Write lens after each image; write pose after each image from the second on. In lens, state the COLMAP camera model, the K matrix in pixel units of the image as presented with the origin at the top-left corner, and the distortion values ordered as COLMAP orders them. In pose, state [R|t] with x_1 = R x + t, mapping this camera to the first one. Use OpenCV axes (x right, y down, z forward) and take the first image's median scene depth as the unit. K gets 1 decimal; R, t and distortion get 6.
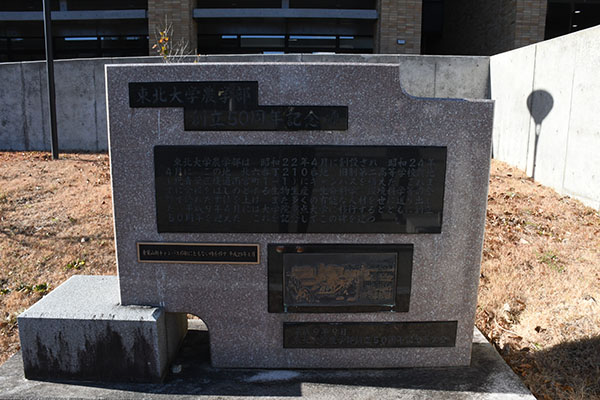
lens RADIAL K [[463.8, 0, 297.8], [0, 463.8, 203.5], [0, 0, 1]] dist [-0.099206, 0.039002]
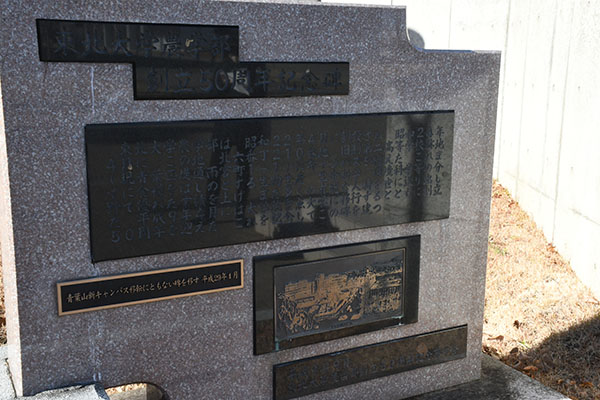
lens RADIAL K [[696.7, 0, 298.9], [0, 696.7, 202.7], [0, 0, 1]] dist [0.108890, 0.000000]
pose [[0.892003, -0.092748, 0.442413, -0.456657], [0.088265, 0.995622, 0.030760, -0.022479], [-0.443329, 0.011612, 0.896284, 0.010905]]
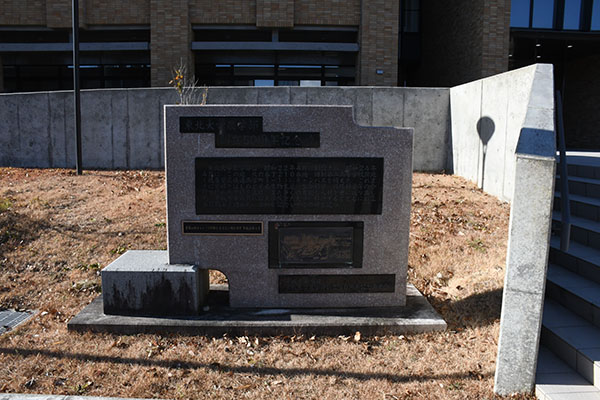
lens RADIAL K [[463.8, 0, 300.7], [0, 463.8, 200.5], [0, 0, 1]] dist [-0.099206, 0.039002]
pose [[0.999520, -0.003304, 0.030803, -0.005139], [0.004984, 0.998495, -0.054608, 0.099633], [-0.030577, 0.054736, 0.998033, -0.522020]]
